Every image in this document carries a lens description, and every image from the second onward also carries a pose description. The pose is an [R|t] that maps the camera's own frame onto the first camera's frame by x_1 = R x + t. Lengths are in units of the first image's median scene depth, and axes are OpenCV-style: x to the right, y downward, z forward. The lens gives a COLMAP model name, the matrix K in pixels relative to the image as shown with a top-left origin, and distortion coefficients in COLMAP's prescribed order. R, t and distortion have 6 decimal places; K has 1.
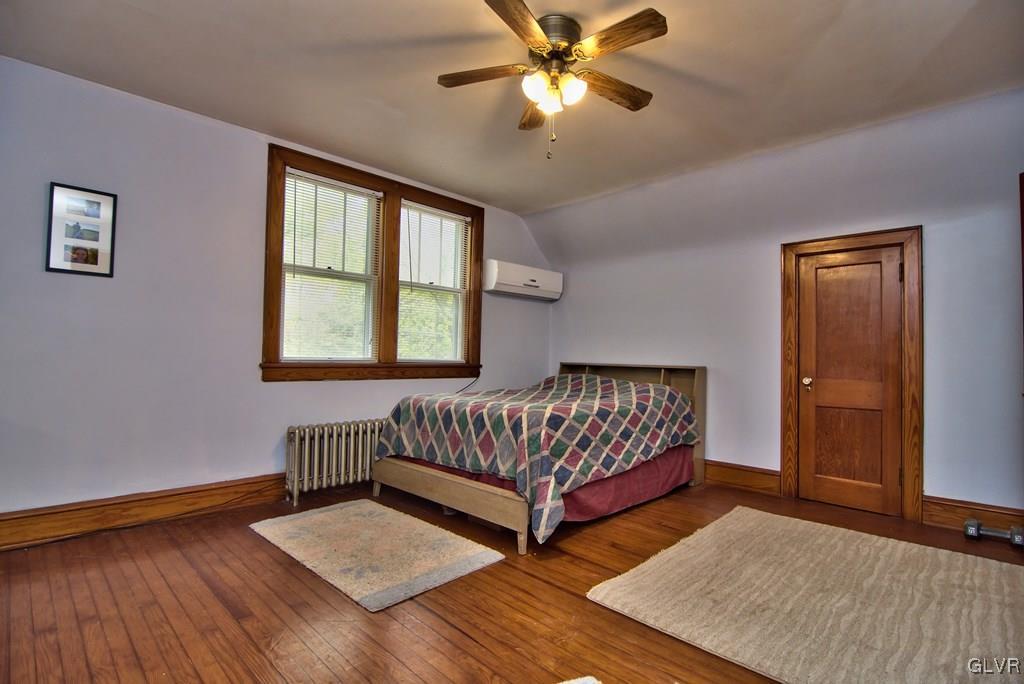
lens RADIAL K [[490.2, 0, 516.3], [0, 490.2, 346.7], [0, 0, 1]] dist [-0.006021, -0.010130]
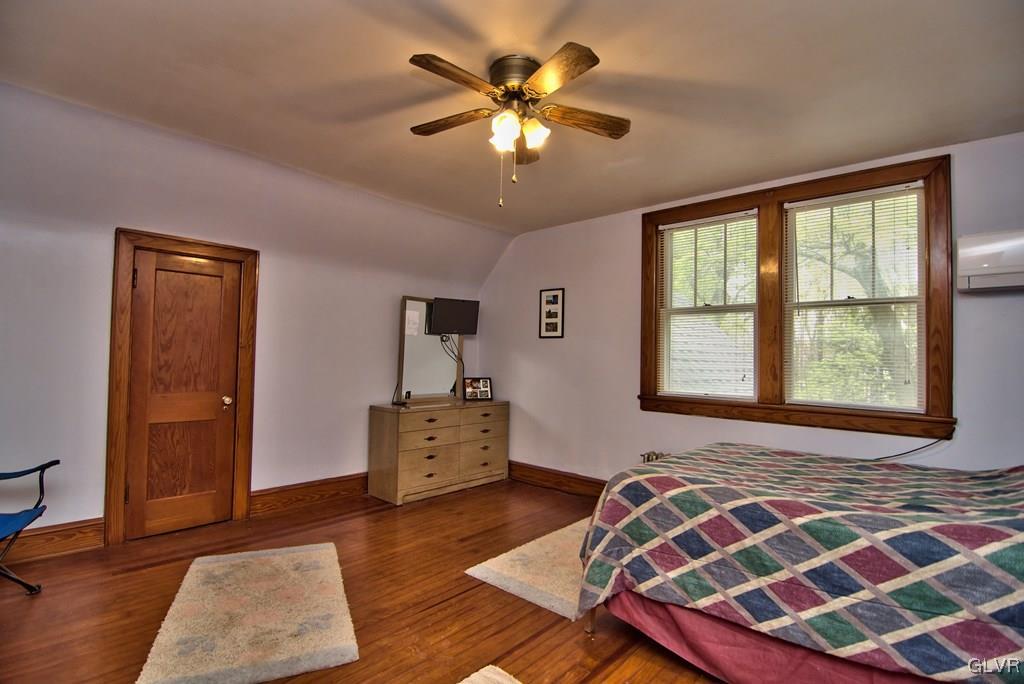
lens RADIAL K [[490.2, 0, 516.3], [0, 490.2, 346.7], [0, 0, 1]] dist [-0.006021, -0.010130]
pose [[0.038051, -0.042320, -0.998379, 0.698602], [-0.002796, 0.999094, -0.042457, -0.034445], [0.999272, 0.004407, 0.037898, 0.650931]]
